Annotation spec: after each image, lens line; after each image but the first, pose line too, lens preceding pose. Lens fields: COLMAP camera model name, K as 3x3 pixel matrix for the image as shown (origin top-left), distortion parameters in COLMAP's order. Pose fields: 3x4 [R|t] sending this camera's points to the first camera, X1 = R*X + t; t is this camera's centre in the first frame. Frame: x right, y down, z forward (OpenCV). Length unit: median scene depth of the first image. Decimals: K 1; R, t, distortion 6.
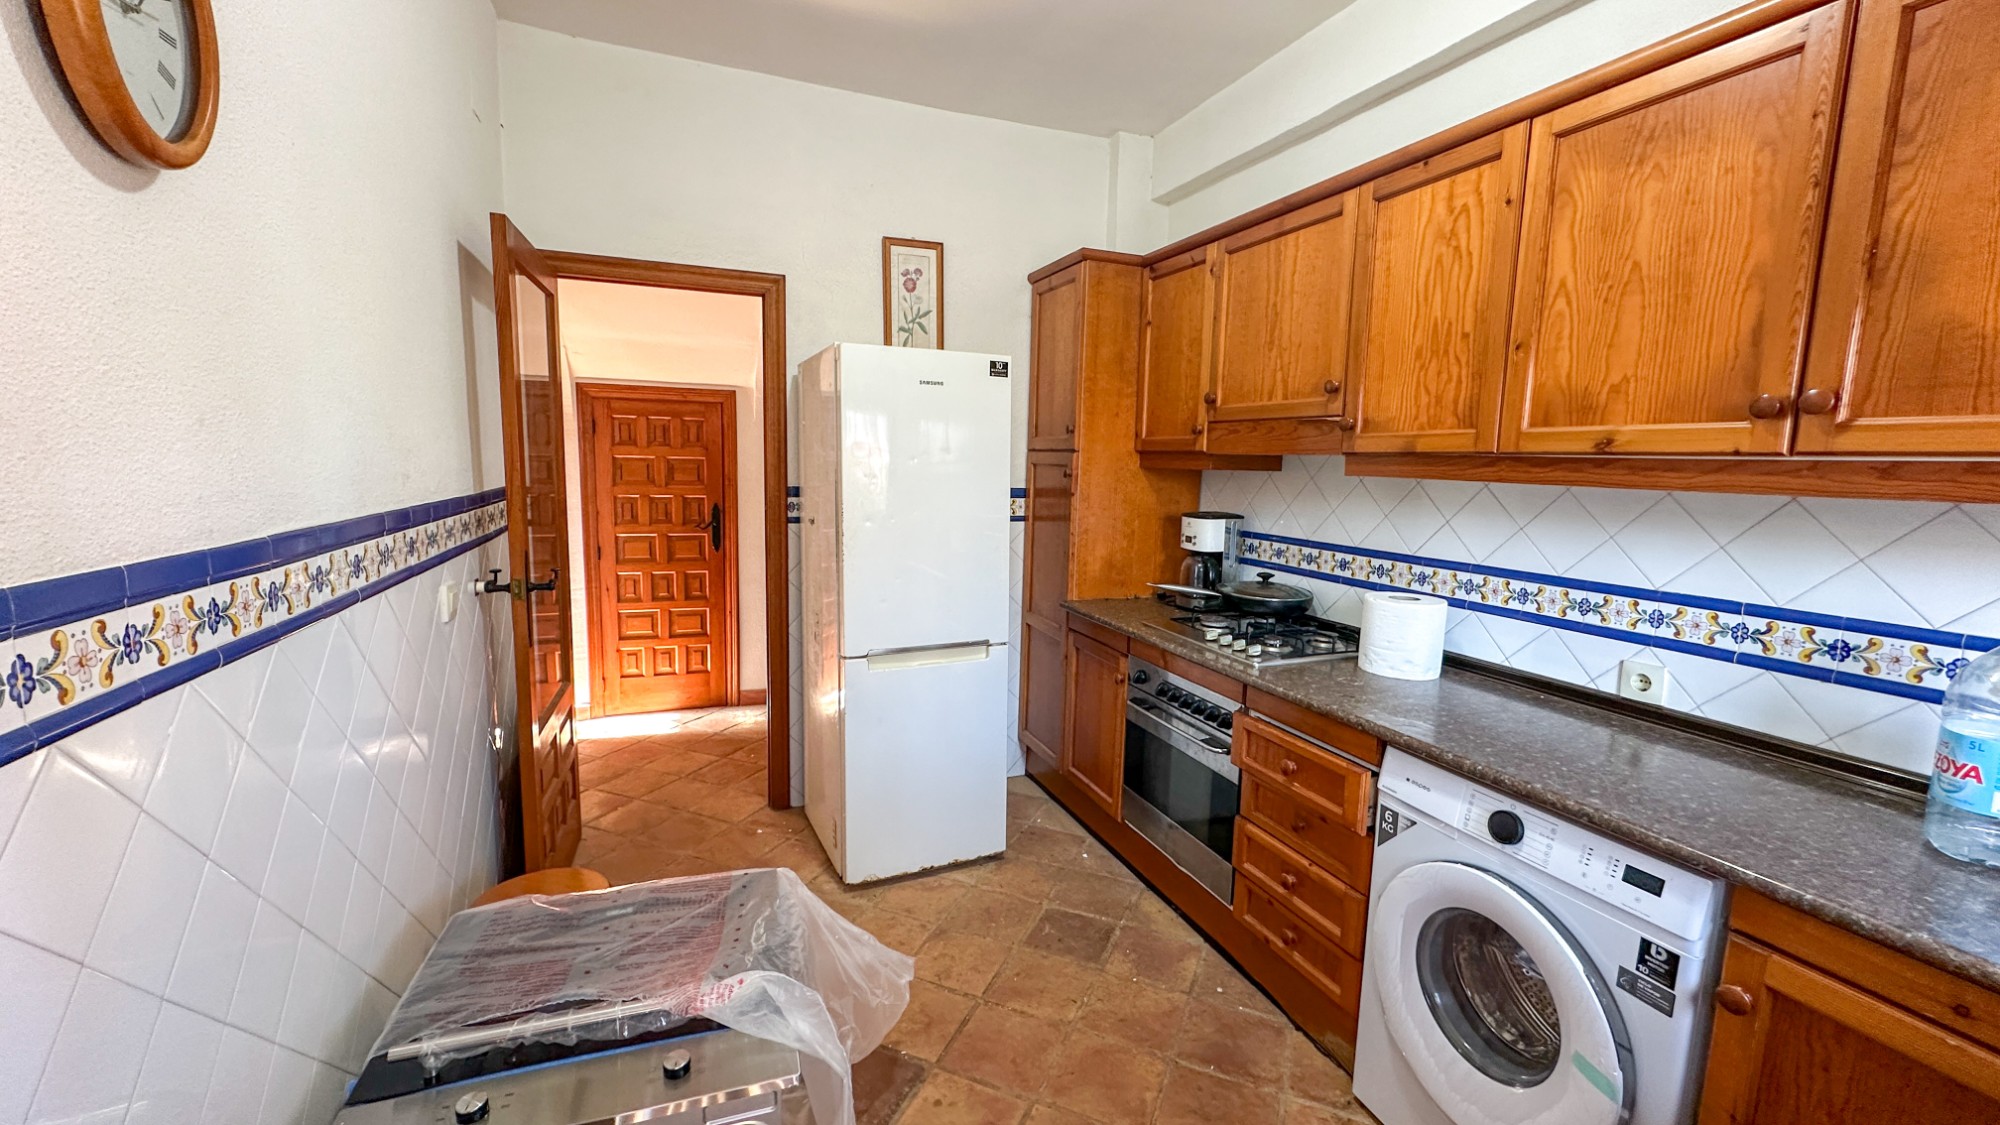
lens RADIAL K [[795.8, 0, 1000.3], [0, 795.8, 558.4], [0, 0, 1]] dist [-0.000381, 0.000519]
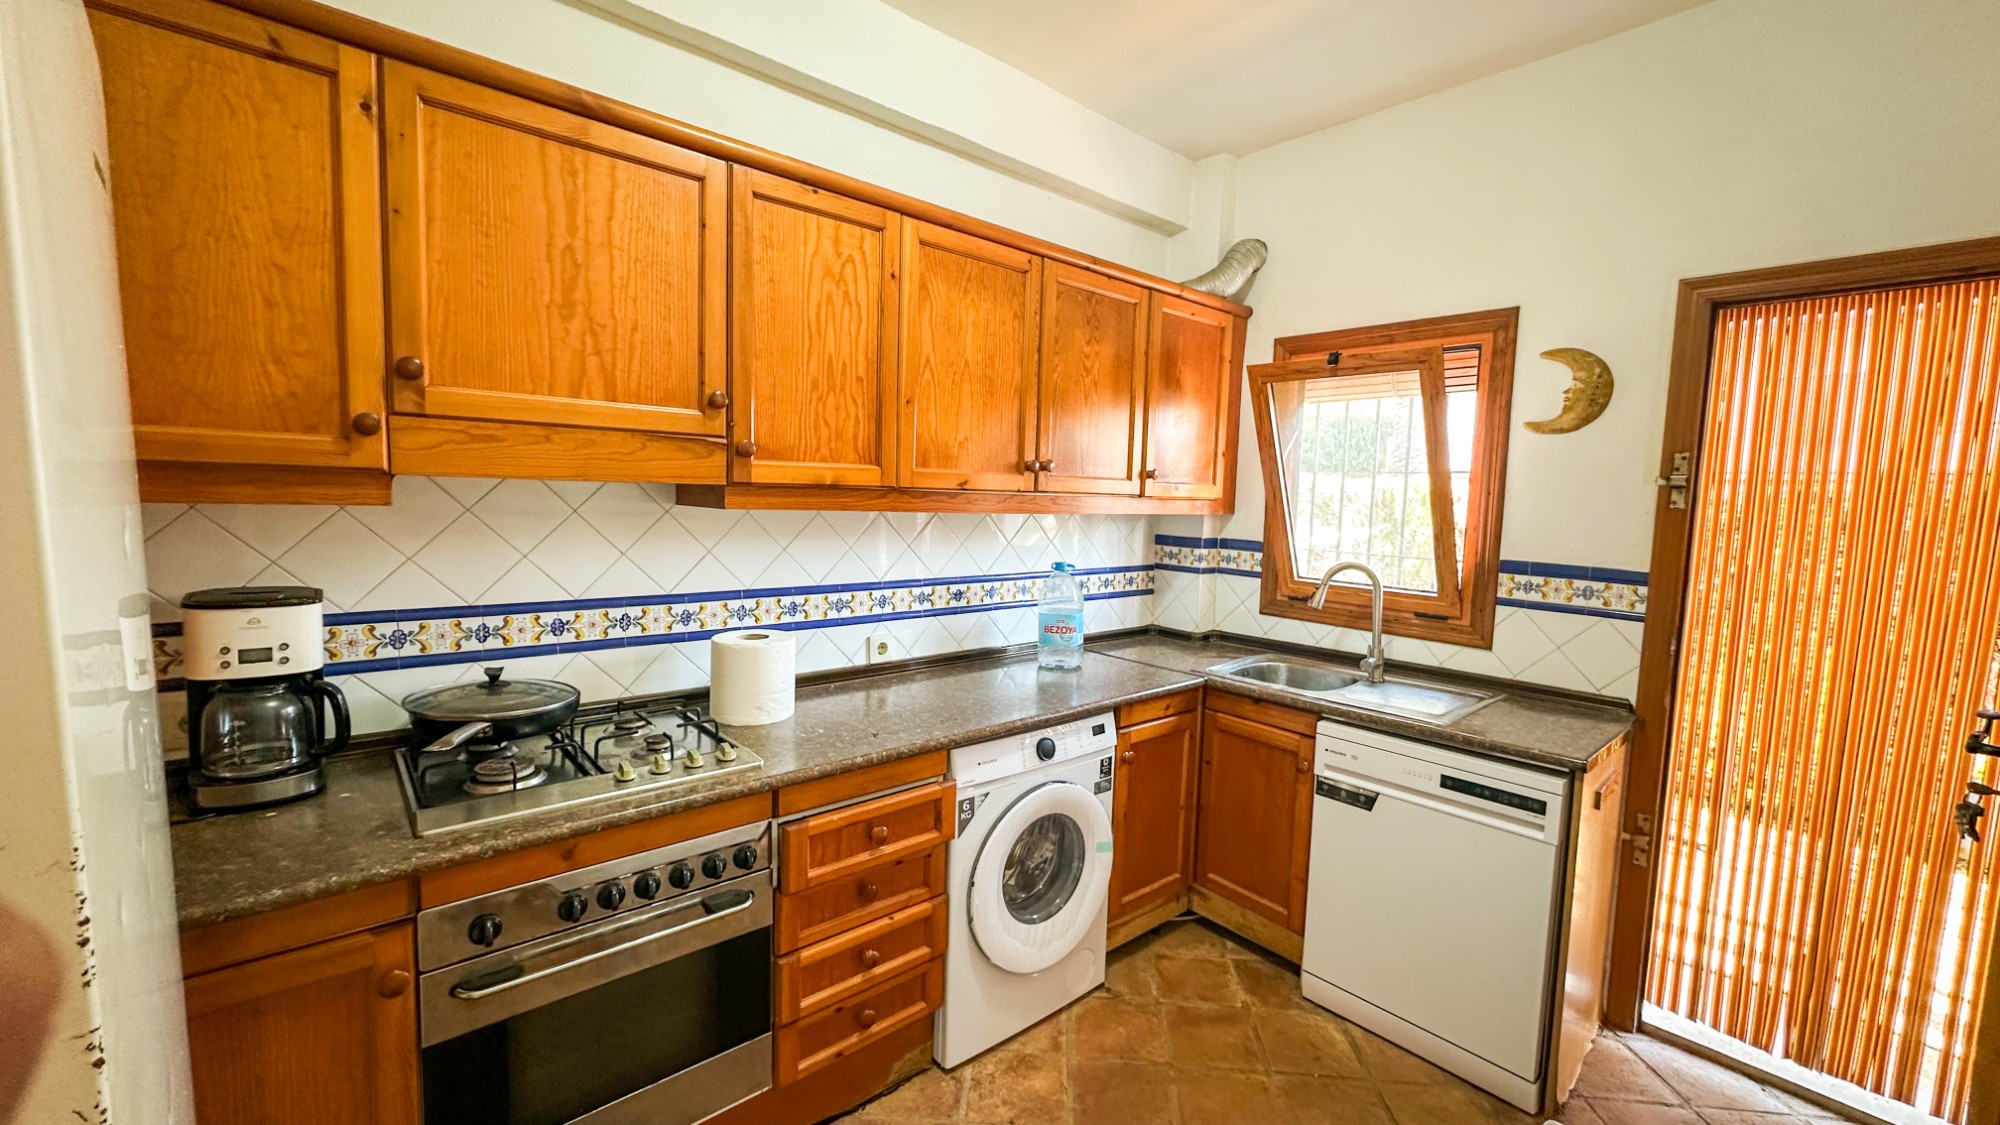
lens RADIAL K [[789.8, 0, 1007.4], [0, 789.8, 559.4], [0, 0, 1]] dist [-0.000334, 0.000102]
pose [[-0.333003, -0.115747, 0.935795, -0.515633], [0.078417, 0.985600, 0.149812, -0.178826], [-0.939660, 0.123270, -0.319131, 1.160216]]
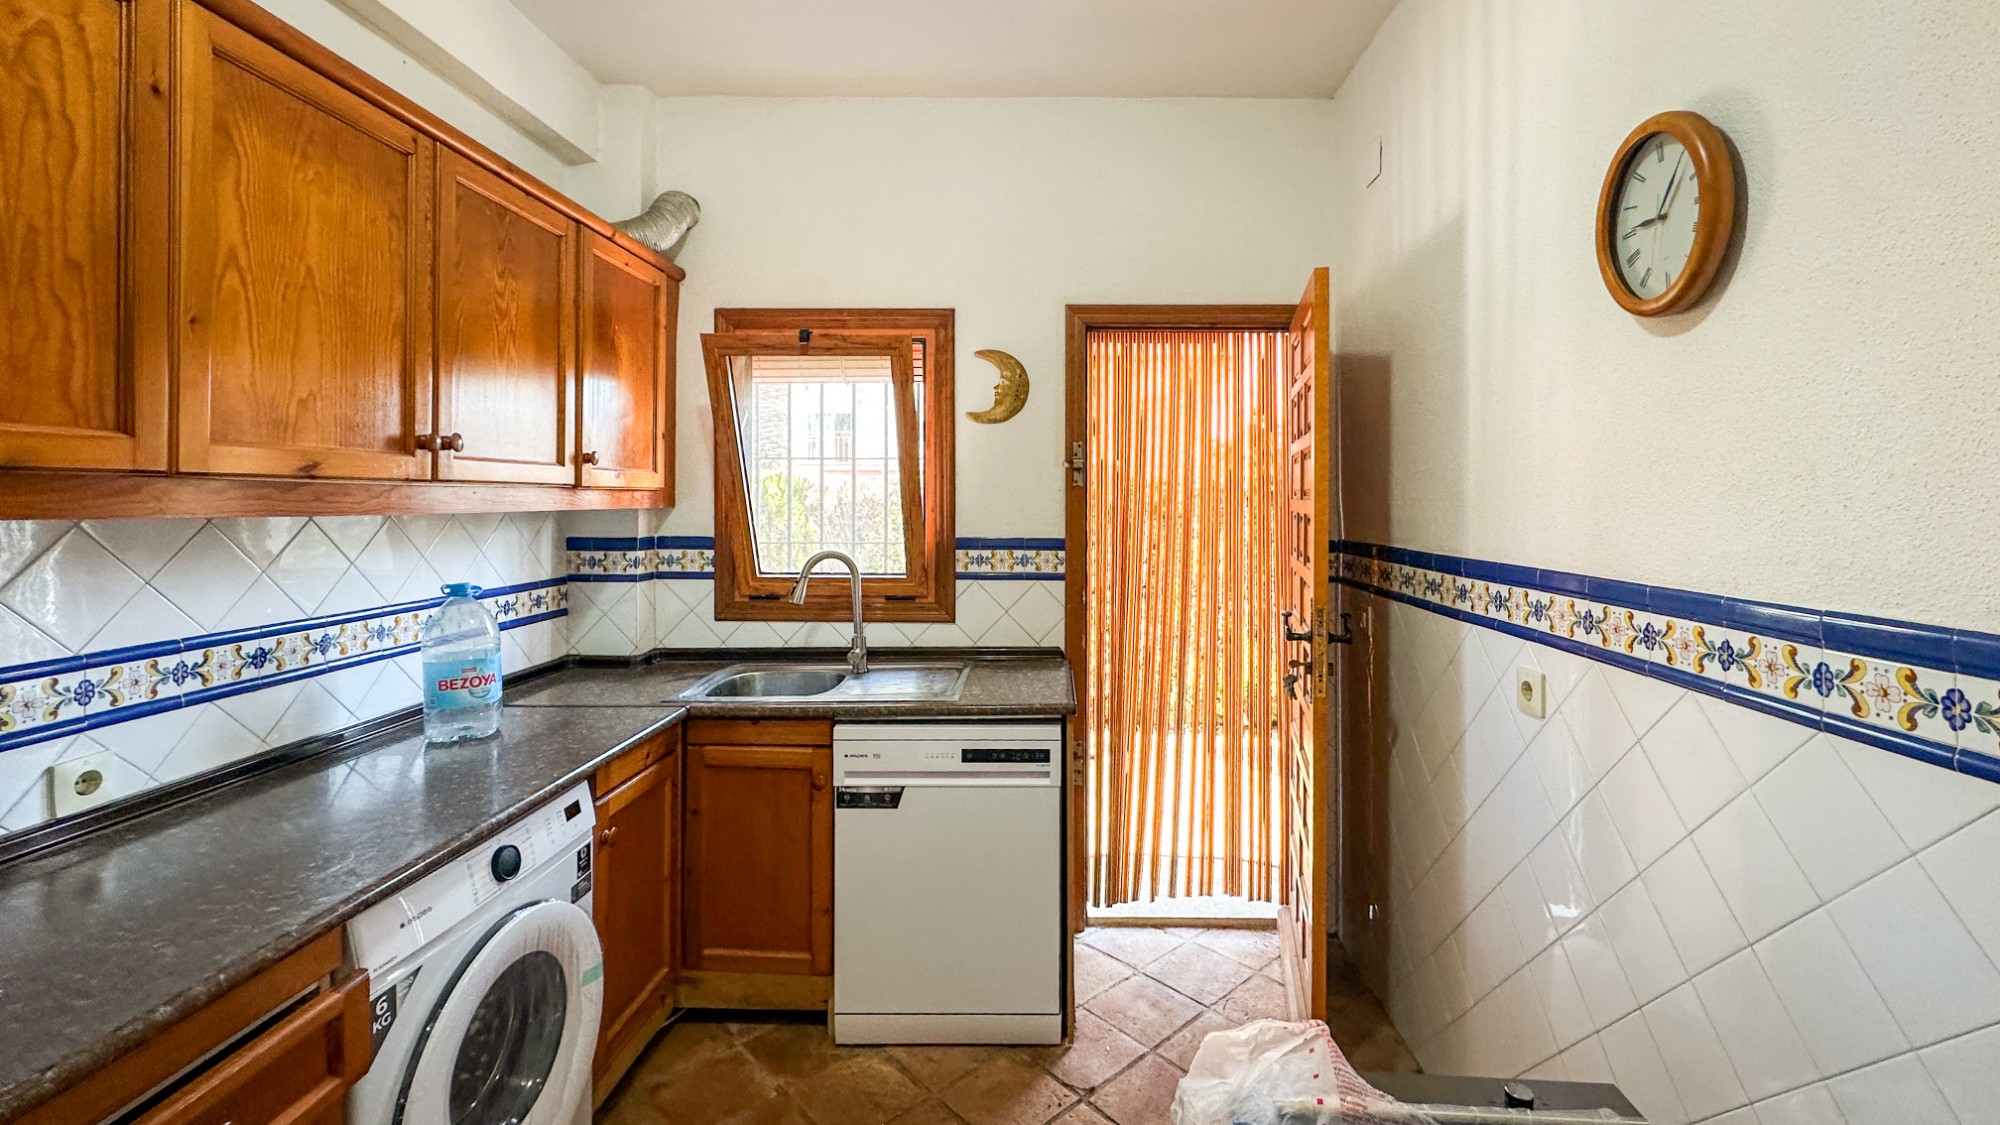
lens RADIAL K [[827.2, 0, 1042.6], [0, 827.2, 494.8], [0, 0, 1]] dist [-0.000085, 0.000129]
pose [[-0.922020, -0.023989, 0.386398, -0.274521], [0.024373, 0.992502, 0.119777, -0.167852], [-0.386374, 0.119854, -0.914522, 1.263018]]
